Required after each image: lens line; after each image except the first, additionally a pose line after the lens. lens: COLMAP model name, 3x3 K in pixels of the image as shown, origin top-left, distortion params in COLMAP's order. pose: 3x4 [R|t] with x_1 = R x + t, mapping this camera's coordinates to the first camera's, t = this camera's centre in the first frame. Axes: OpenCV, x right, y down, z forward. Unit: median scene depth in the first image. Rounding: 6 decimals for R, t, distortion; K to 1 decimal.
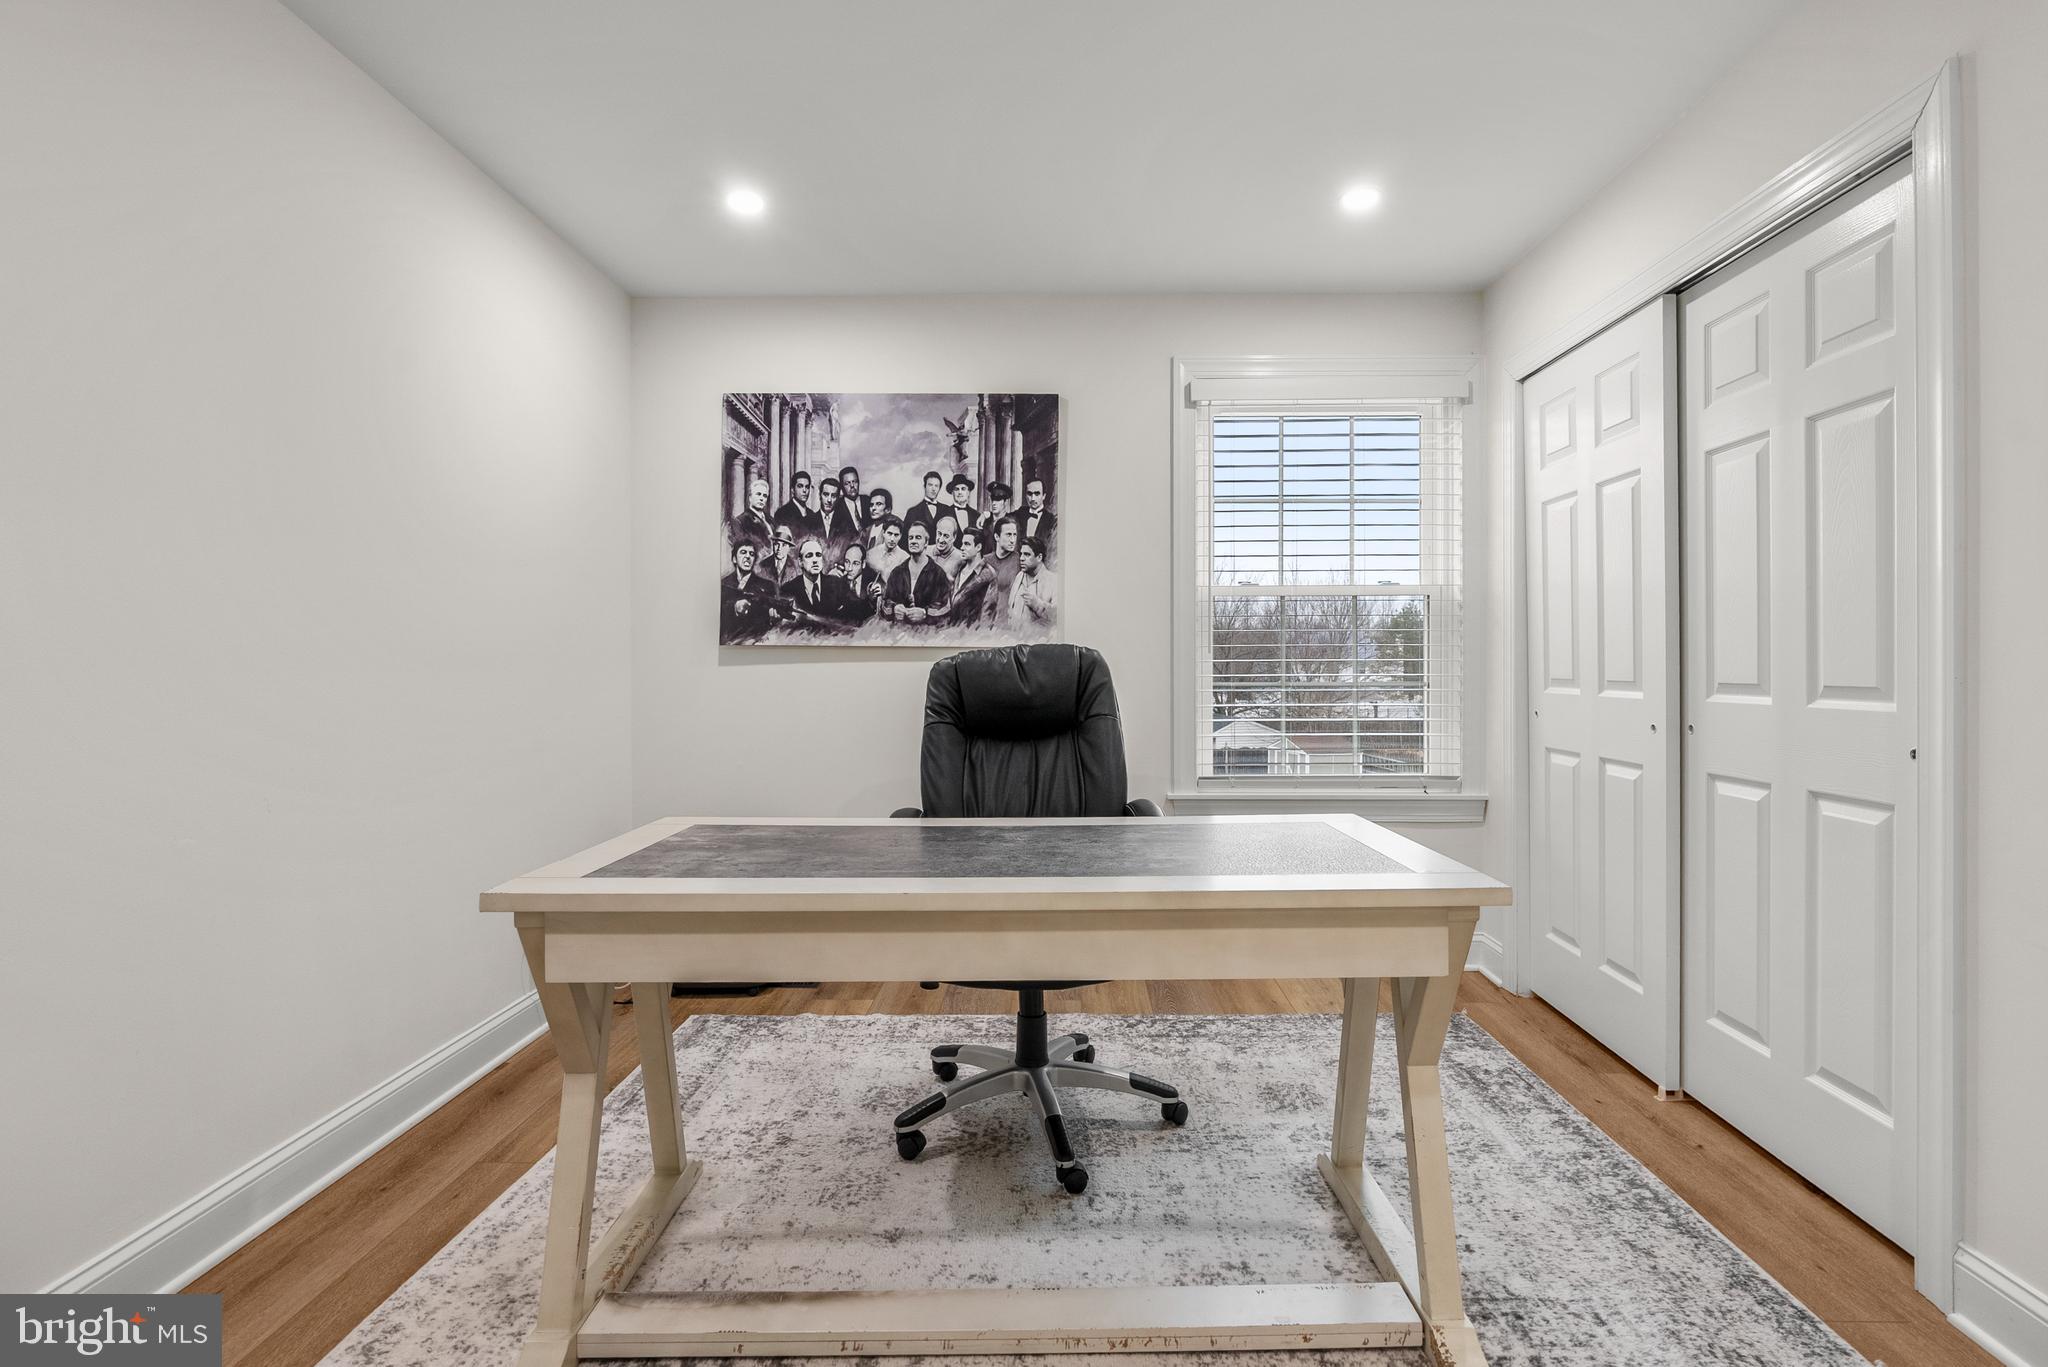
lens RADIAL K [[969.1, 0, 1064.1], [0, 969.1, 670.1], [0, 0, 1]] dist [-0.019503, 0.010970]
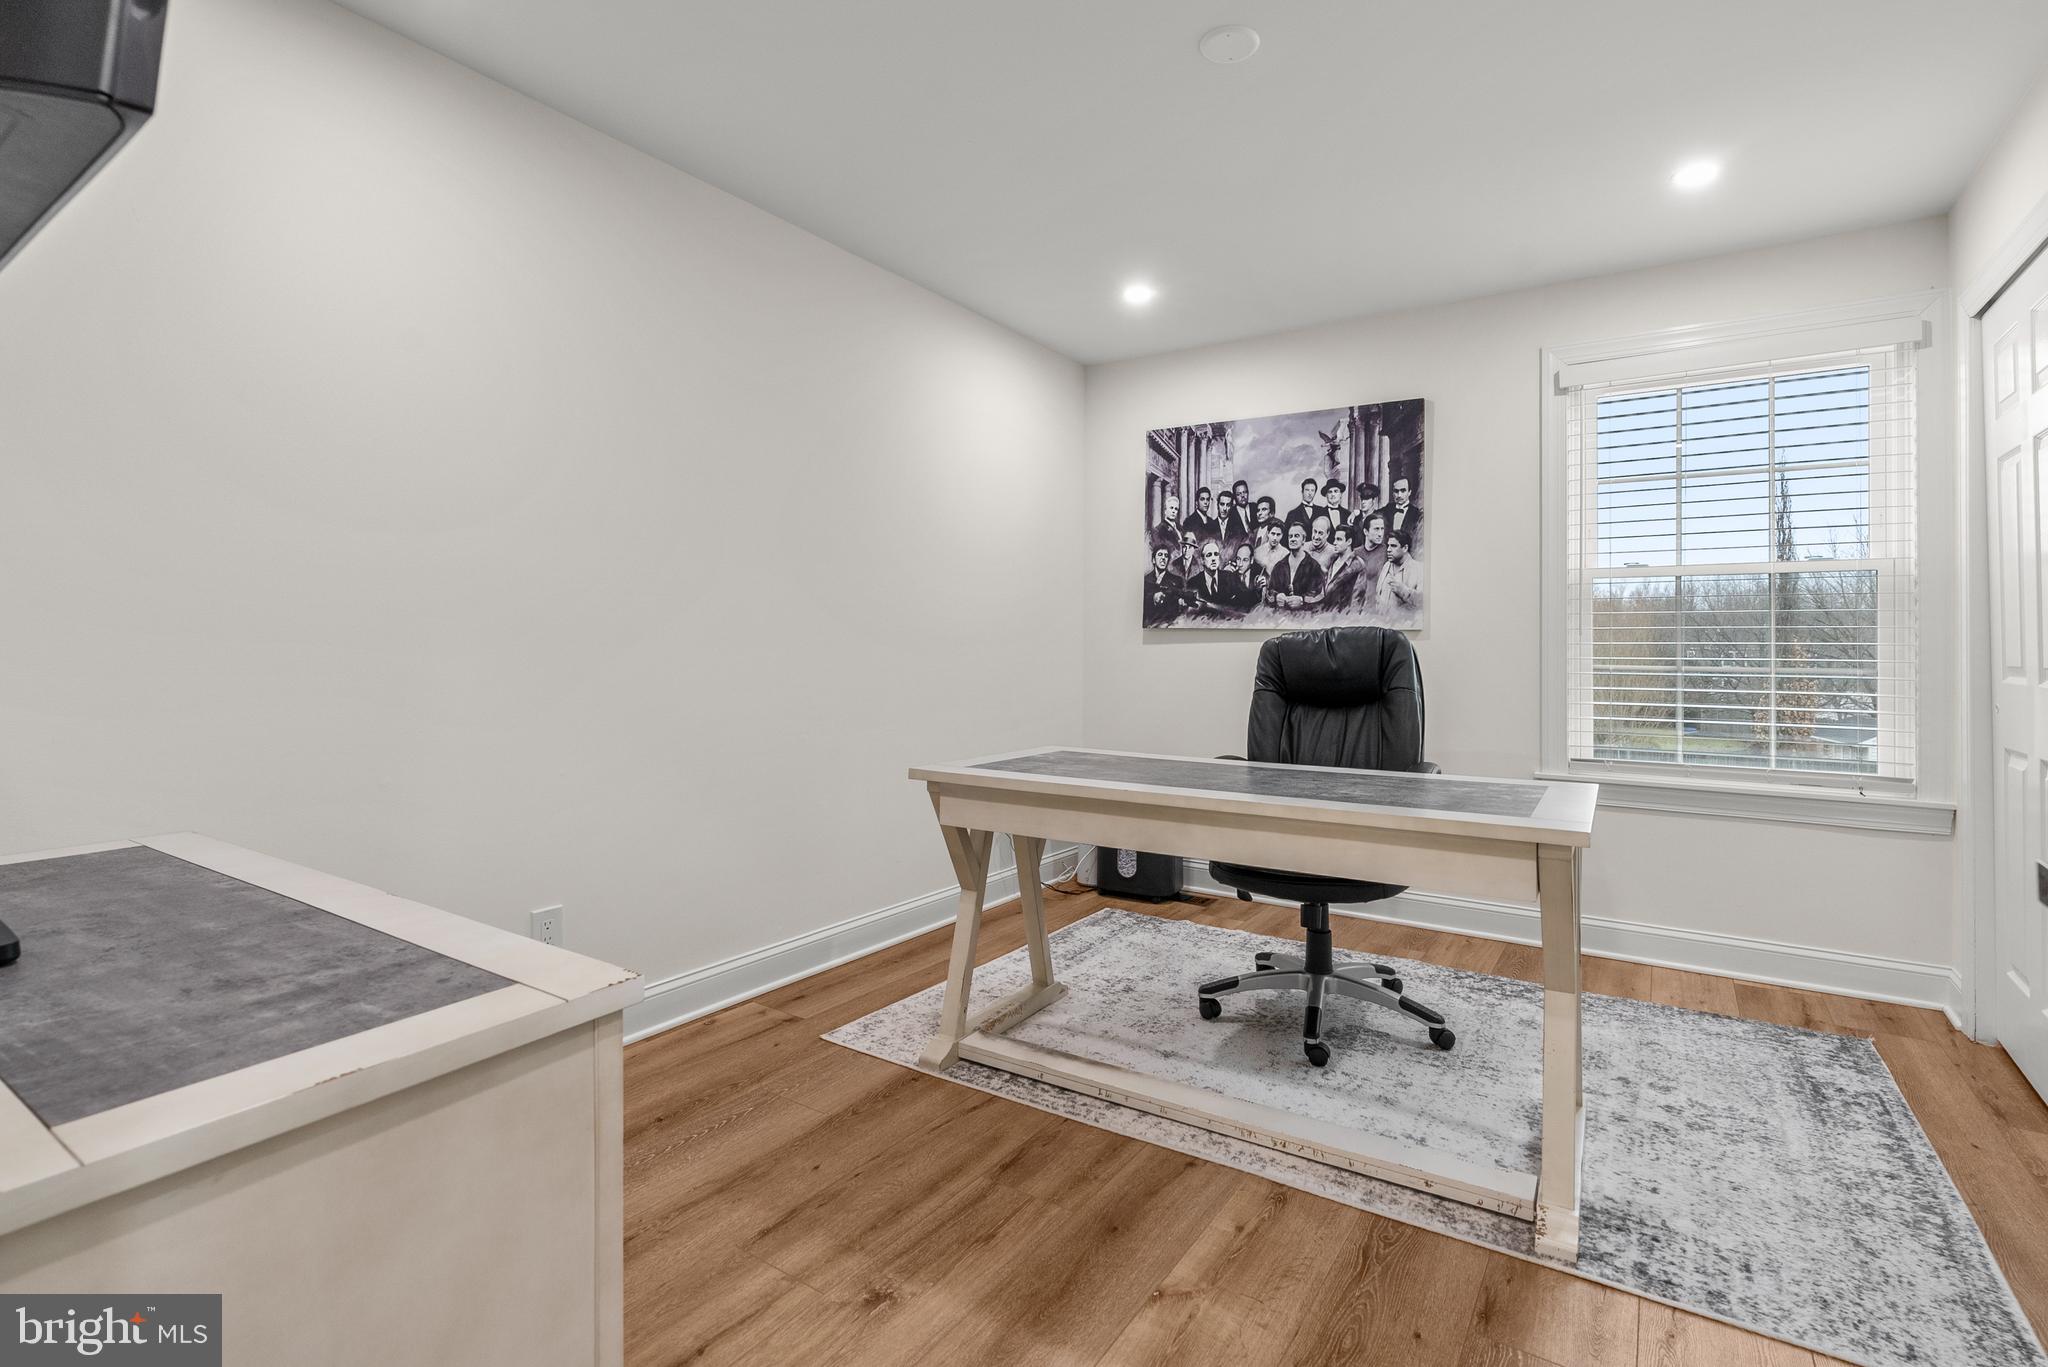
lens RADIAL K [[948.1, 0, 1035.4], [0, 948.1, 648.1], [0, 0, 1]] dist [-0.022675, 0.008529]
pose [[0.840483, 0.010520, -0.541736, 0.204691], [-0.014373, 0.999893, -0.002883, 0.006328], [0.541647, 0.010210, 0.840544, -0.129212]]
